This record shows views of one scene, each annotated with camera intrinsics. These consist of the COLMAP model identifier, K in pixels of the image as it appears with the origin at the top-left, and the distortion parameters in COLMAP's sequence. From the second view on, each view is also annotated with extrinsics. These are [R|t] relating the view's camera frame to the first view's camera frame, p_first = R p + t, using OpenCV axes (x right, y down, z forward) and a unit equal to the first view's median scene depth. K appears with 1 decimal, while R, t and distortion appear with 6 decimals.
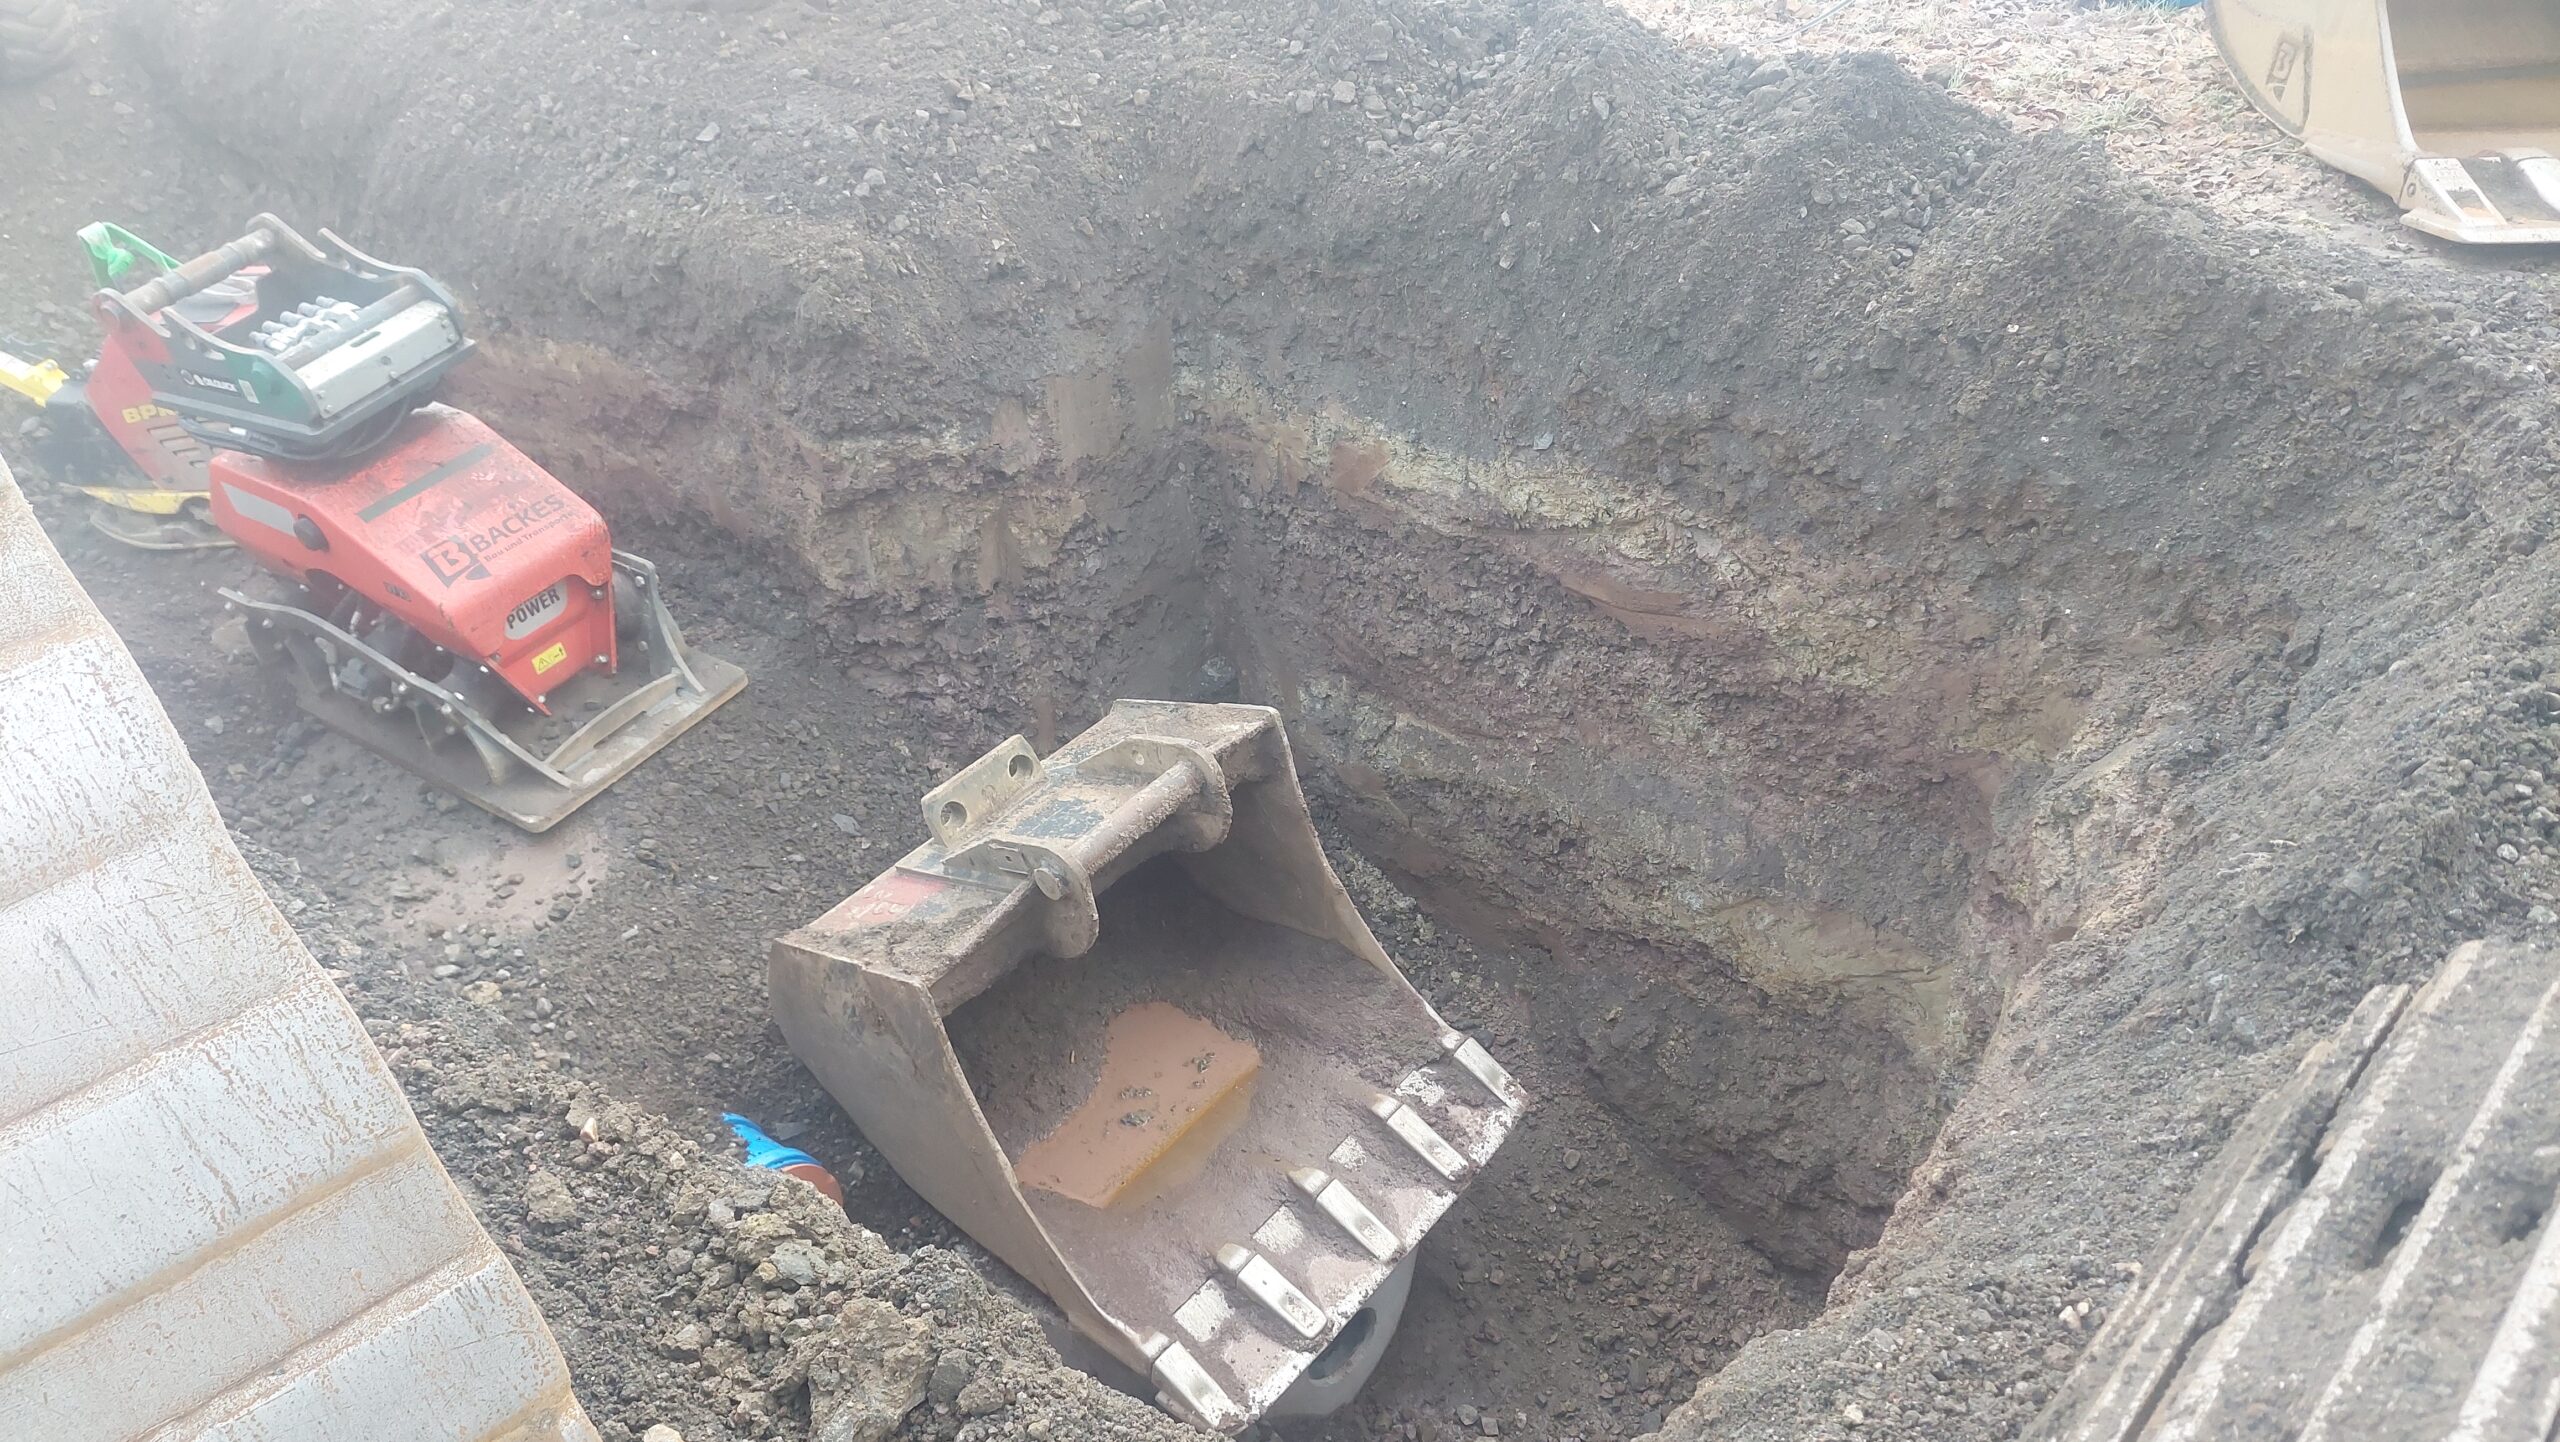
lens RADIAL K [[1875.5, 0, 1288.9], [0, 1875.5, 745.7], [0, 0, 1]] dist [0.142463, -0.187824]
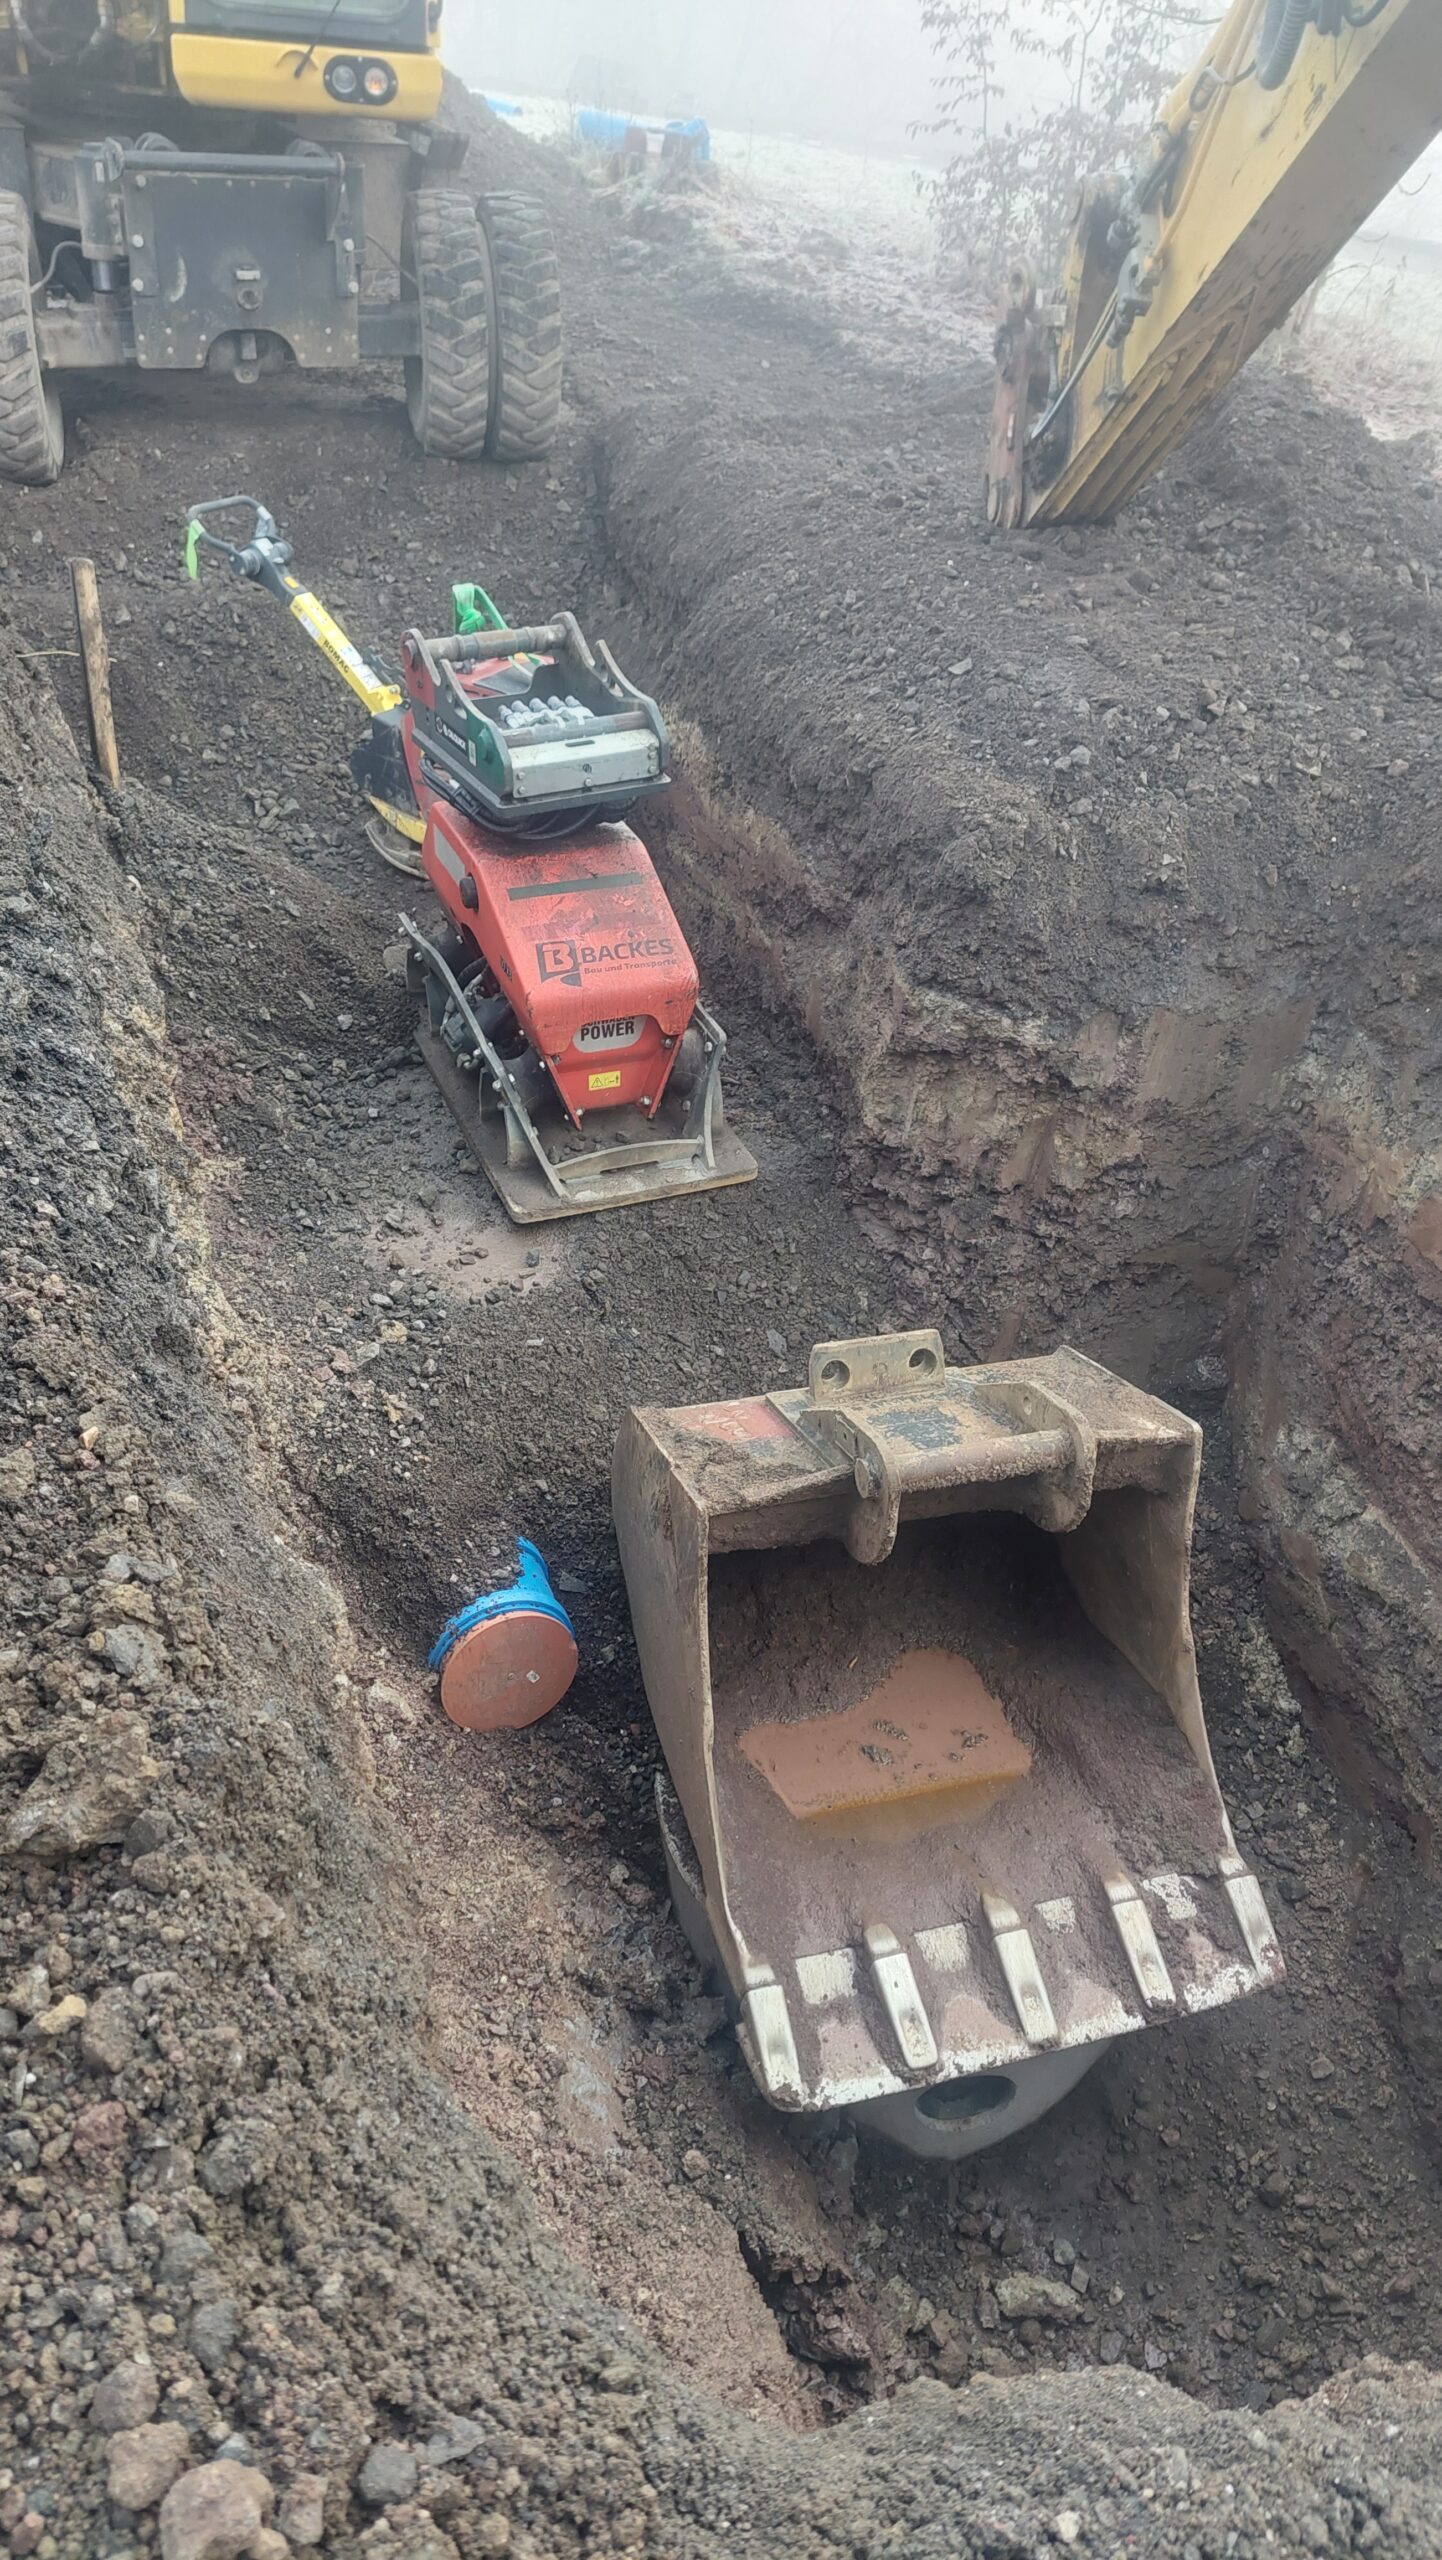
lens RADIAL K [[1875.5, 0, 721.0], [0, 1875.5, 1280.0], [0, 0, 1]] dist [0.142463, -0.187824]
pose [[0.831436, 0.421760, -0.361708, 0.096118], [-0.434838, 0.899179, 0.048929, -0.026966], [0.345876, 0.116603, 0.931007, 0.069953]]
